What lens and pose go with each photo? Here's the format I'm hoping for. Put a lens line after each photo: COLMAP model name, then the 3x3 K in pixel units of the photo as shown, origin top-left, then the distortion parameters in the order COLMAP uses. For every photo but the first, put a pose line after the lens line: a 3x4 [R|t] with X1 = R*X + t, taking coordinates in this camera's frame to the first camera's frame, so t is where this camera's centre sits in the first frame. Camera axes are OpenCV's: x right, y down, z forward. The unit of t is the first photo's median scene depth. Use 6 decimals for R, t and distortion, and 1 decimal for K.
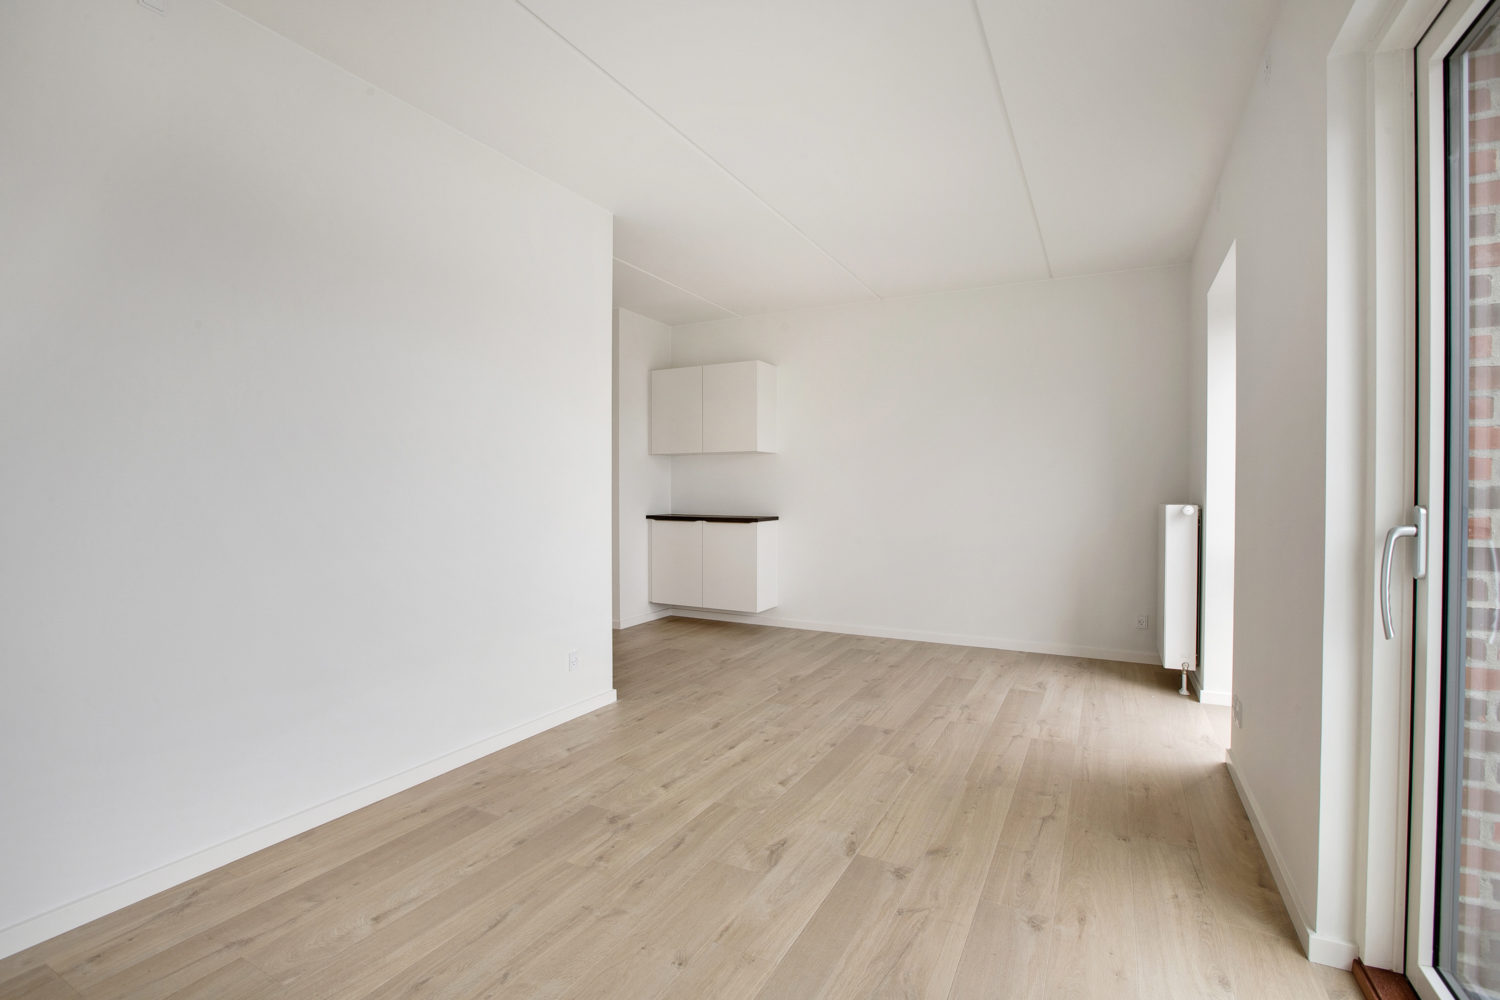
lens RADIAL K [[691.5, 0, 743.7], [0, 691.5, 491.5], [0, 0, 1]] dist [-0.031028, 0.004681]
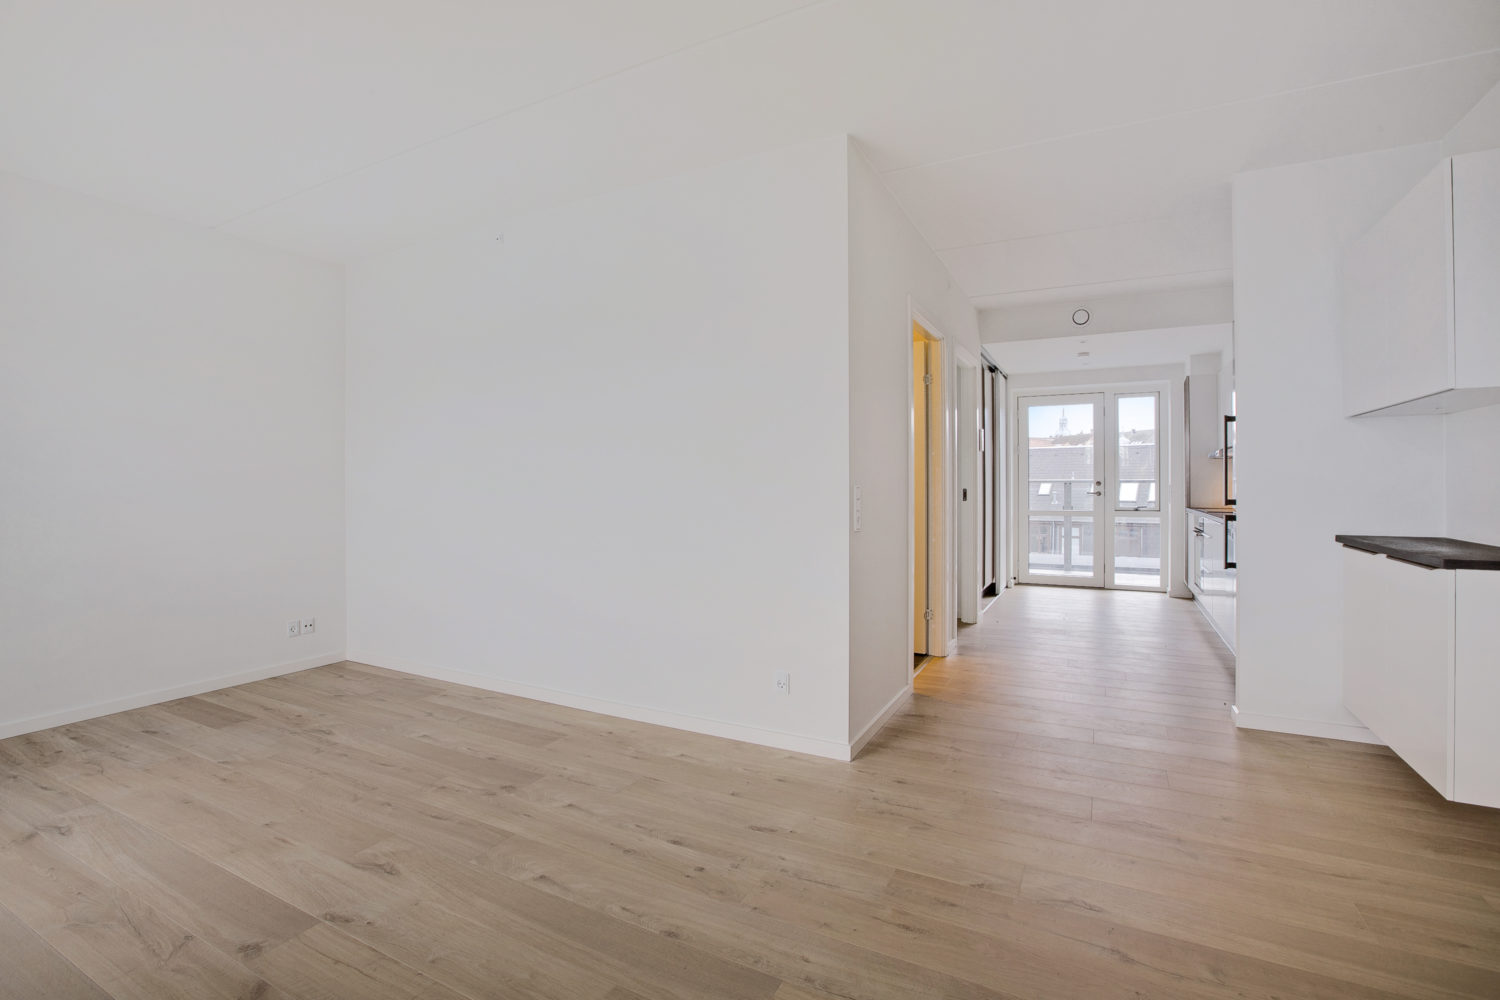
lens RADIAL K [[678.2, 0, 754.8], [0, 678.2, 492.5], [0, 0, 1]] dist [-0.038989, 0.009750]
pose [[0.014704, 0.006413, -0.999871, 0.794255], [-0.005316, 0.999966, 0.006336, -0.004552], [0.999878, 0.005222, 0.014738, 1.227790]]
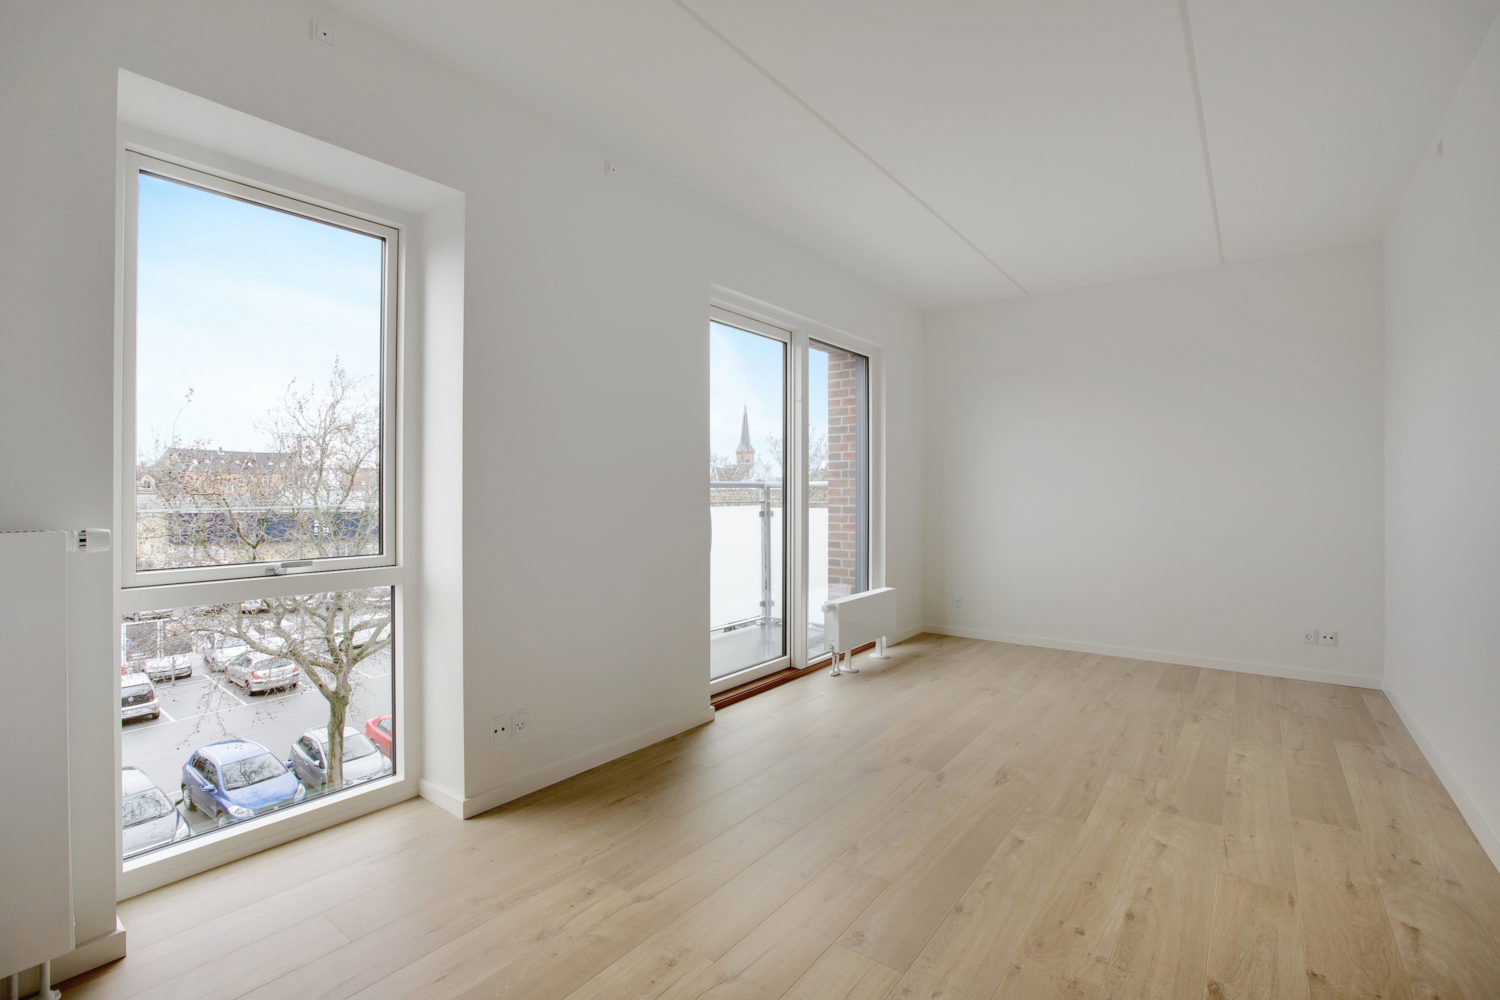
lens RADIAL K [[678.2, 0, 735.9], [0, 678.2, 489.8], [0, 0, 1]] dist [-0.038989, 0.009750]
pose [[-0.985045, -0.001857, 0.172286, 0.259708], [-0.001149, 0.999990, 0.004210, -0.009607], [-0.172292, 0.003949, -0.985038, 1.876092]]
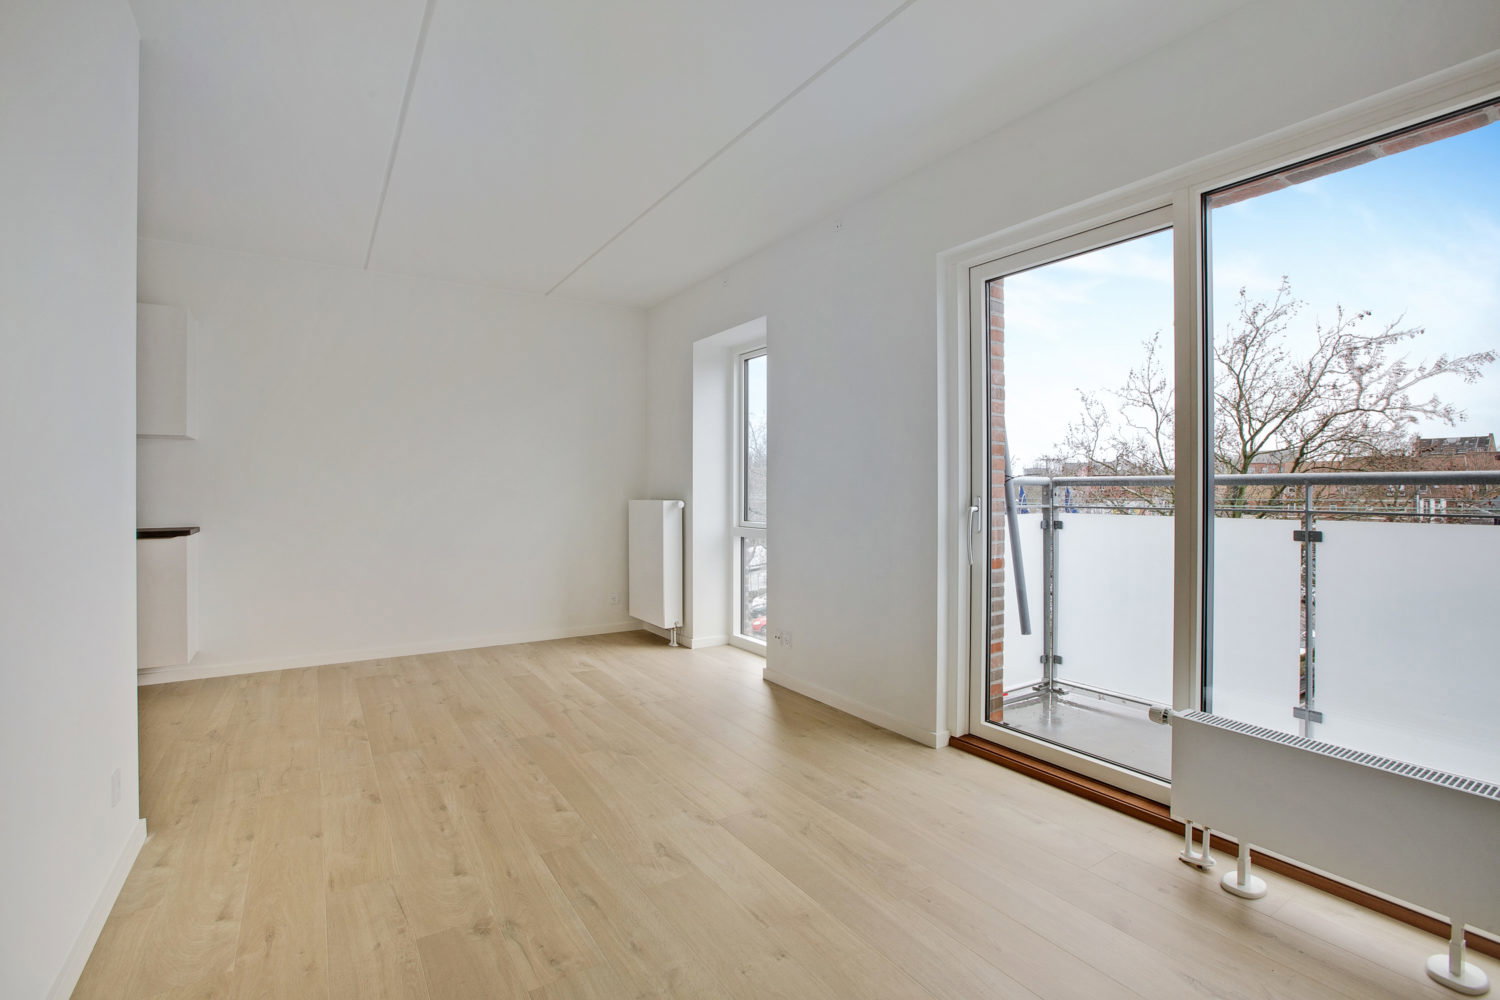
lens RADIAL K [[678.2, 0, 750.9], [0, 678.2, 495.6], [0, 0, 1]] dist [-0.038989, 0.009750]
pose [[0.479641, -0.007820, 0.877430, -0.607932], [0.002771, 0.999969, 0.007397, -0.000848], [-0.877461, -0.001117, 0.479647, 0.349968]]
